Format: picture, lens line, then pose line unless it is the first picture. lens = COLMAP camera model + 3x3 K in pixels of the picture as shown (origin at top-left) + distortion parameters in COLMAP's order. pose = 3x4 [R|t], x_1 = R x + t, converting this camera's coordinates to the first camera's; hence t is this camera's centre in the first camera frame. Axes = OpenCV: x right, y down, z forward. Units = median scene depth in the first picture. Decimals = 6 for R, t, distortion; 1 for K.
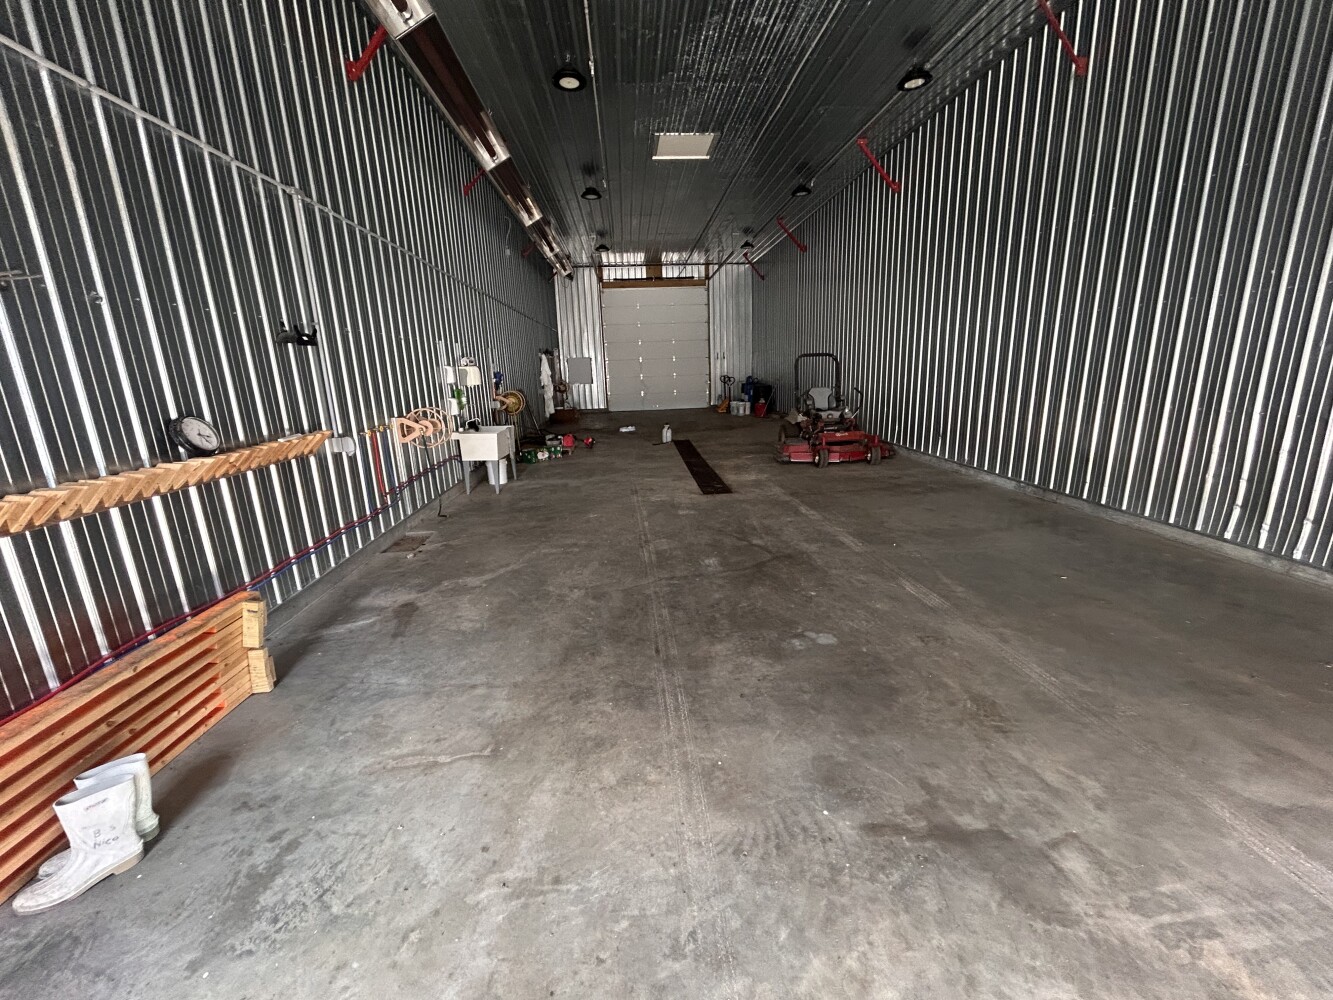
lens RADIAL K [[542.7, 0, 666.5], [0, 542.7, 500.0], [0, 0, 1]] dist [0.001760, 0.000234]
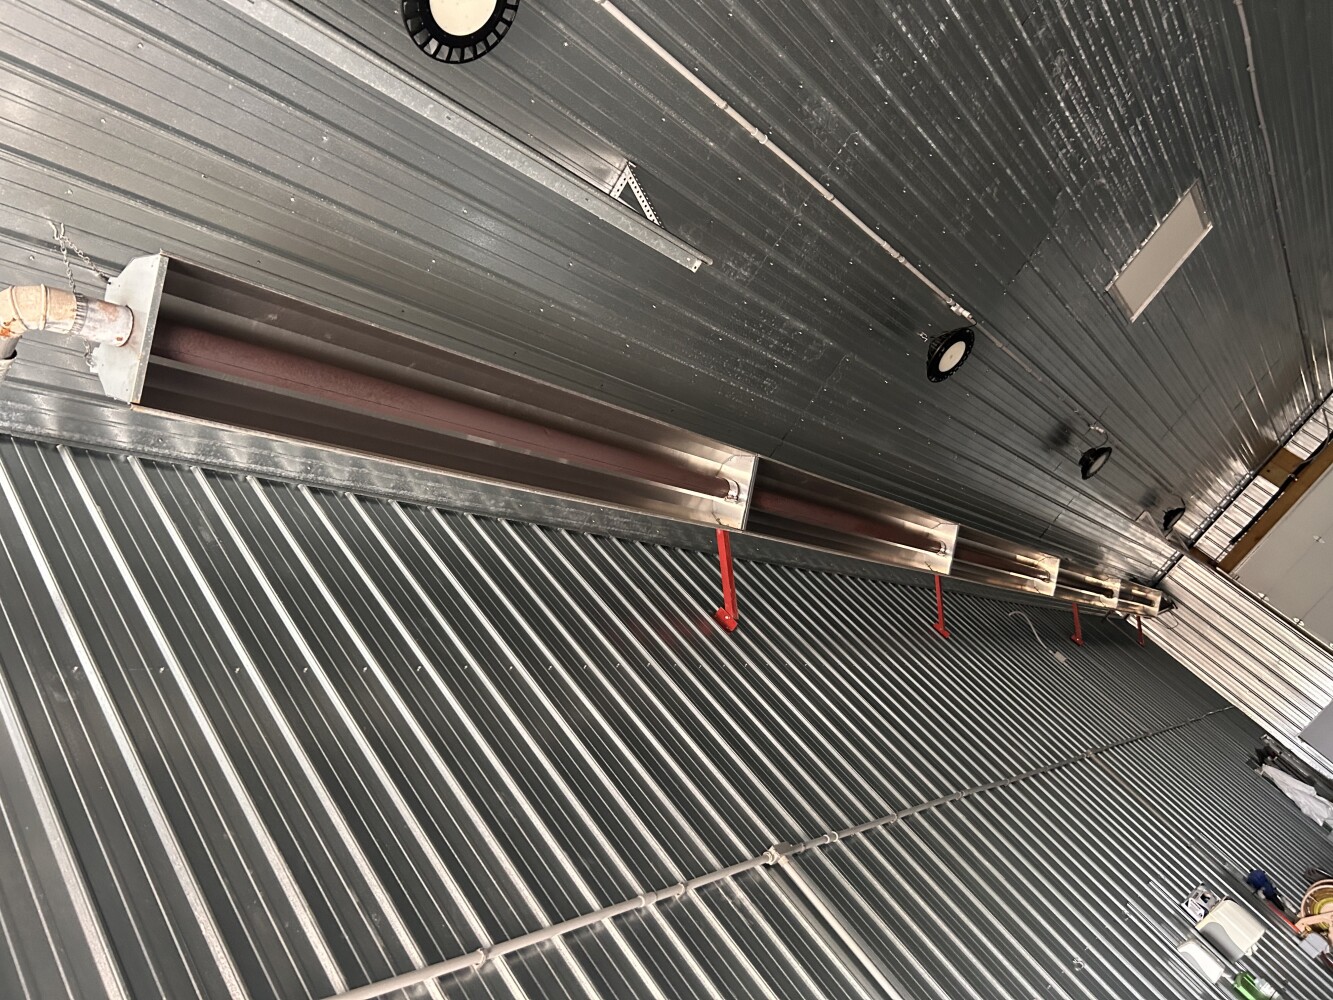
lens RADIAL K [[1020.1, 0, 666.5], [0, 1020.1, 500.0], [0, 0, 1]] dist [0.044166, -0.004162]
pose [[0.537028, -0.773108, -0.337497, -0.076866], [0.431121, 0.595424, -0.677941, -0.075826], [0.725076, 0.218572, 0.653063, 0.107381]]
